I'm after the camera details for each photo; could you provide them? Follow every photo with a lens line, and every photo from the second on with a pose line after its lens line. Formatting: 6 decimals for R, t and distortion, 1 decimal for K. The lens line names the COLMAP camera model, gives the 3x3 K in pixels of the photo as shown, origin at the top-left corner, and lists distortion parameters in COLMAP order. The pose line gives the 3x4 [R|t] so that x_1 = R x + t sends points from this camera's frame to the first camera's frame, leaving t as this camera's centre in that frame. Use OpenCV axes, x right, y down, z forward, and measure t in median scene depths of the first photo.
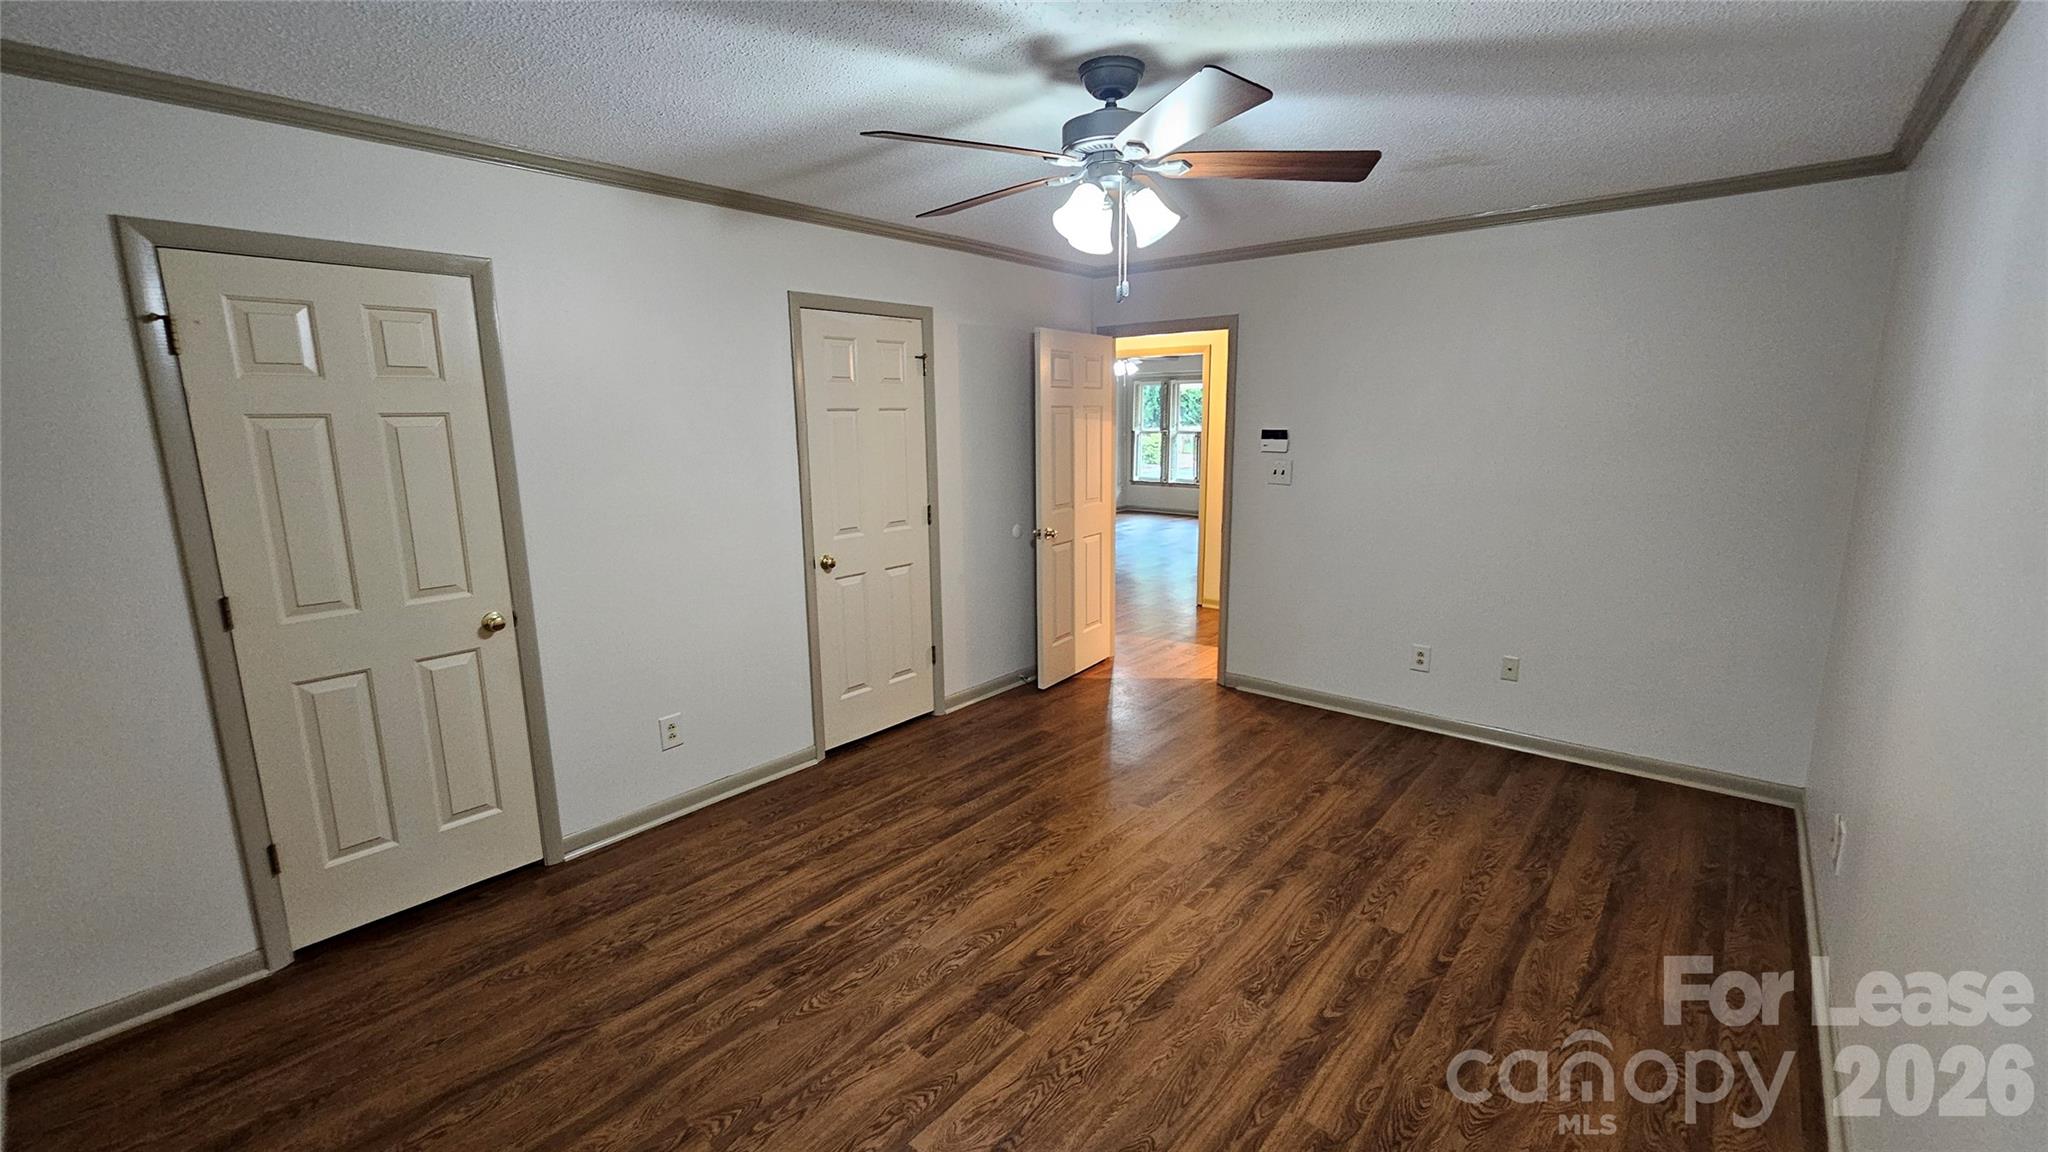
lens RADIAL K [[846.6, 0, 1022.5], [0, 846.6, 571.3], [0, 0, 1]] dist [-0.009193, 0.005841]
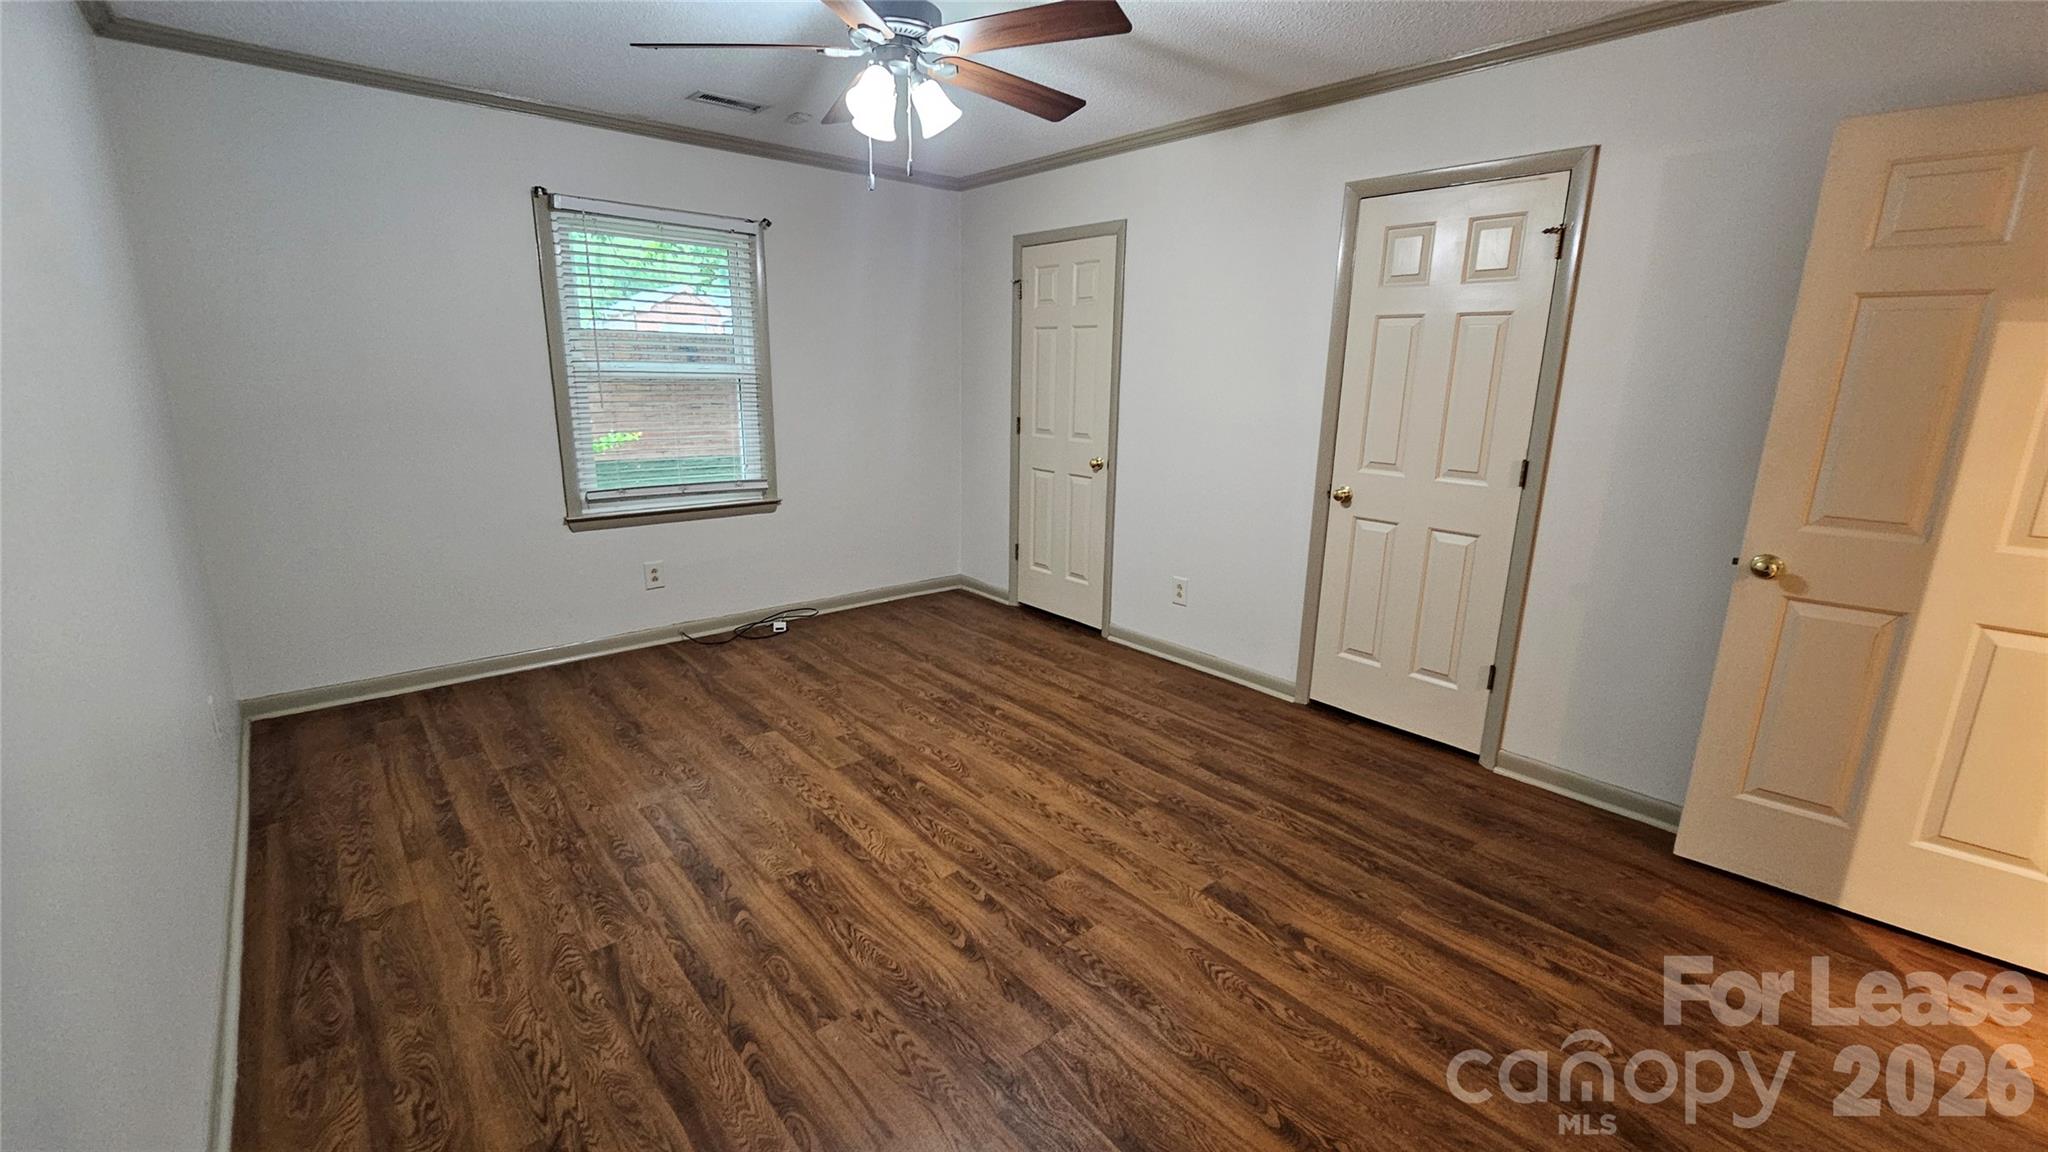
lens RADIAL K [[846.6, 0, 1022.5], [0, 846.6, 571.3], [0, 0, 1]] dist [-0.009193, 0.005841]
pose [[-0.154300, 0.243799, -0.957473, 0.966712], [-0.200788, 0.941119, 0.271992, -0.152914], [0.967407, 0.234217, -0.096262, 1.101291]]
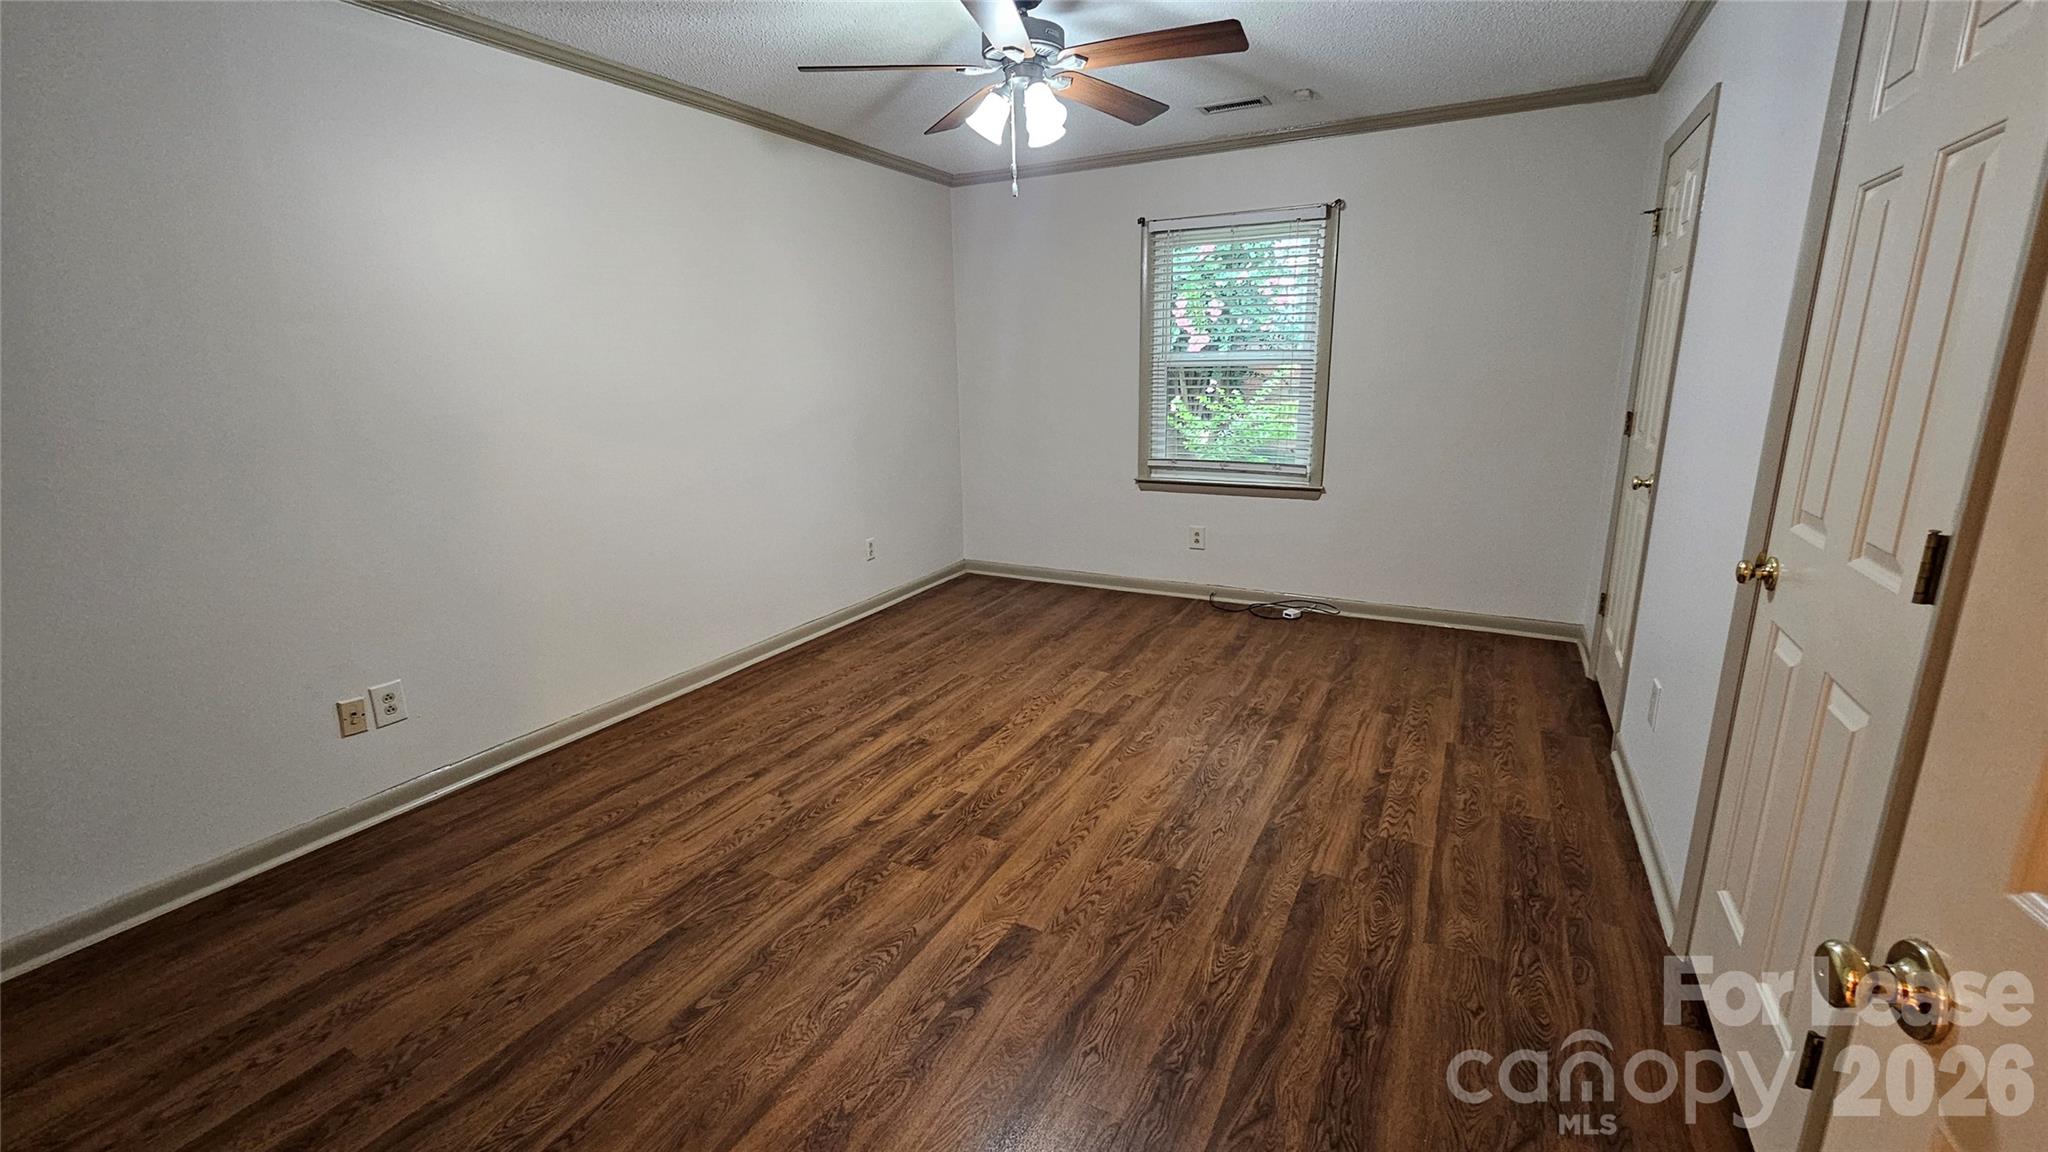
lens RADIAL K [[846.6, 0, 1022.5], [0, 846.6, 571.3], [0, 0, 1]] dist [-0.009193, 0.005841]
pose [[-0.977097, 0.082415, -0.196186, 0.308167], [-0.006704, 0.909574, 0.415487, -0.263451], [0.212689, 0.407286, -0.888190, 1.832856]]
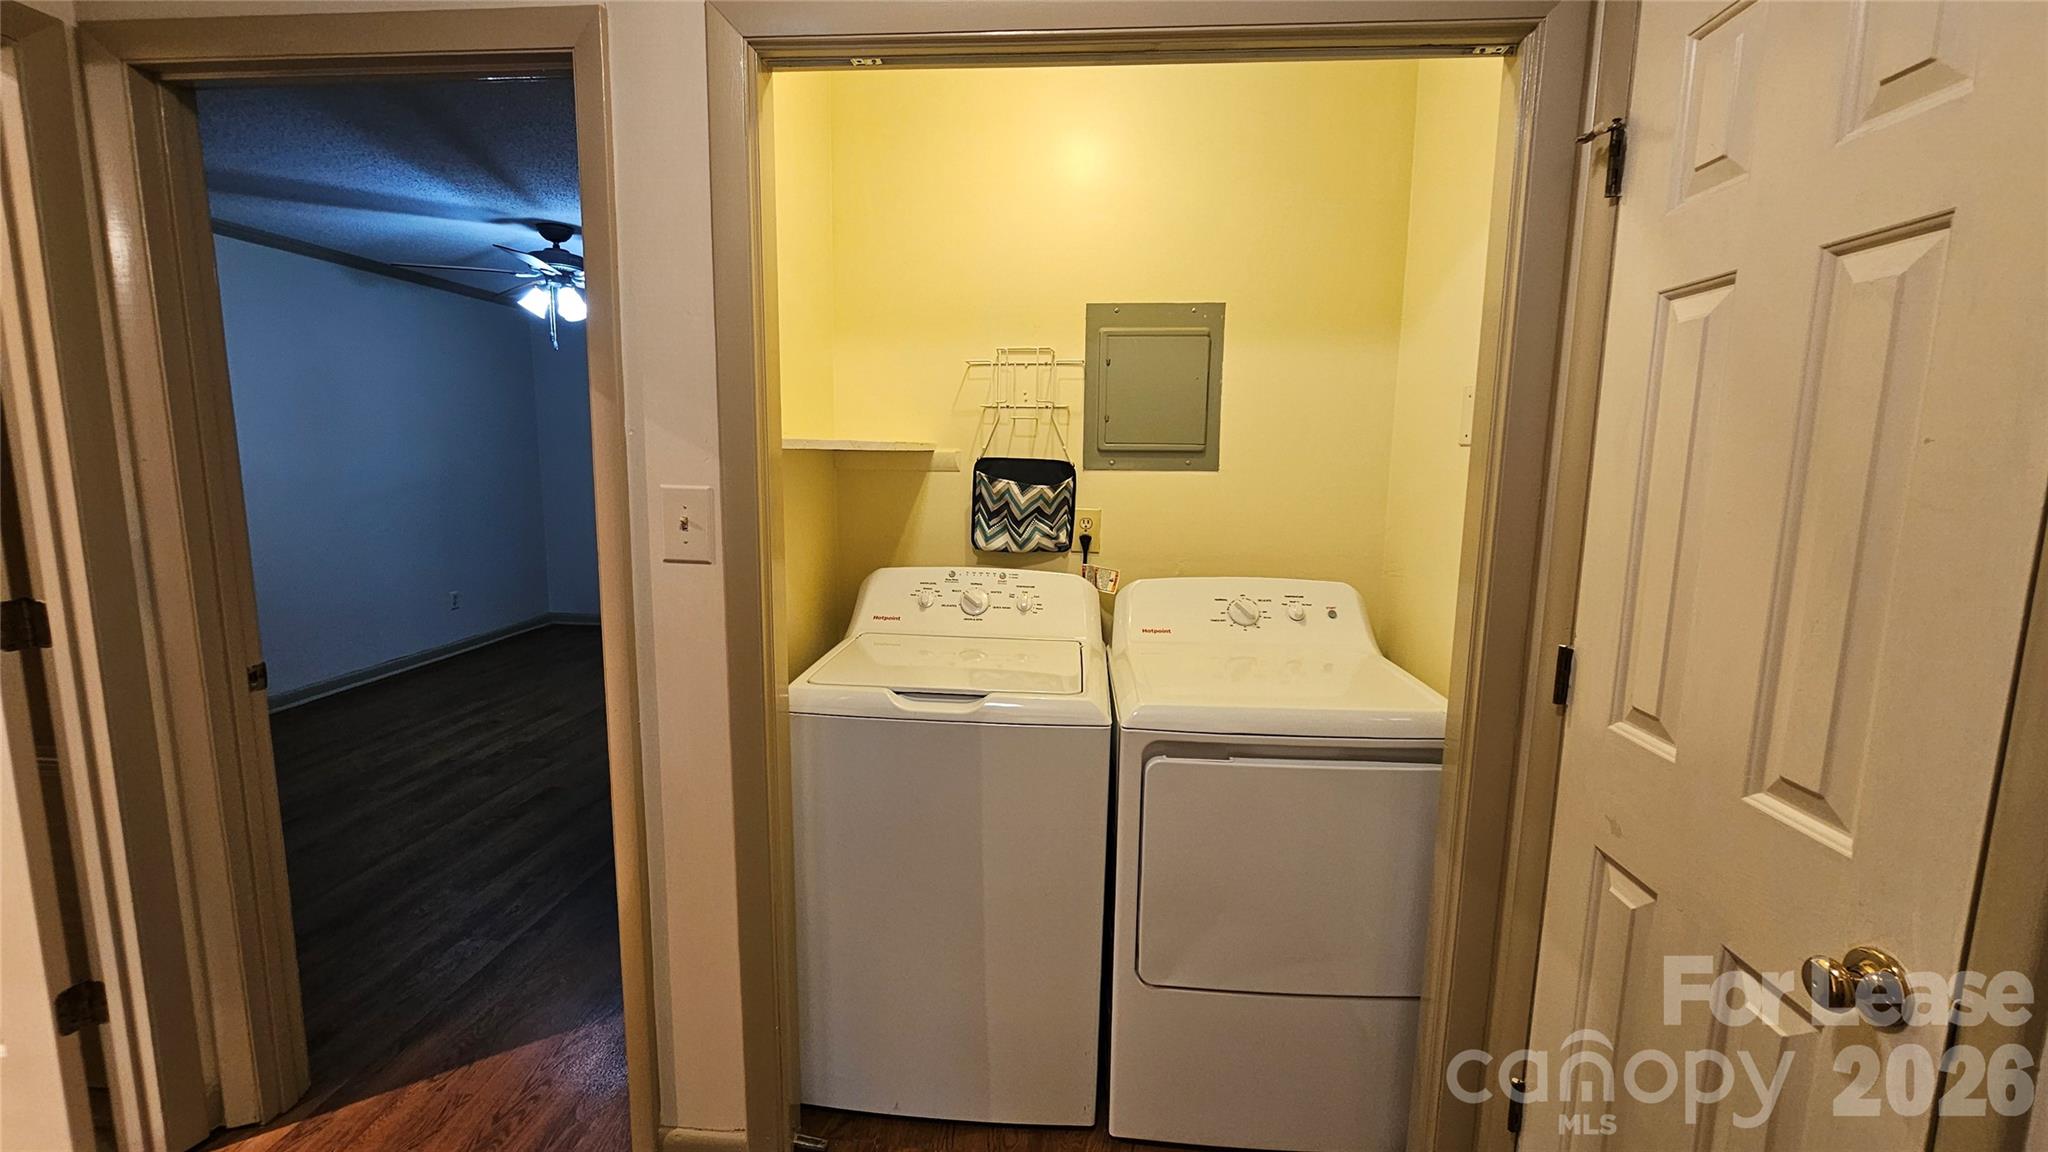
lens RADIAL K [[846.6, 0, 1022.5], [0, 846.6, 571.3], [0, 0, 1]] dist [-0.009193, 0.005841]
pose [[-0.815778, 0.084596, -0.572145, 0.310060], [-0.108070, 0.949526, 0.294483, -0.412533], [0.568179, 0.302065, -0.765460, 2.566429]]
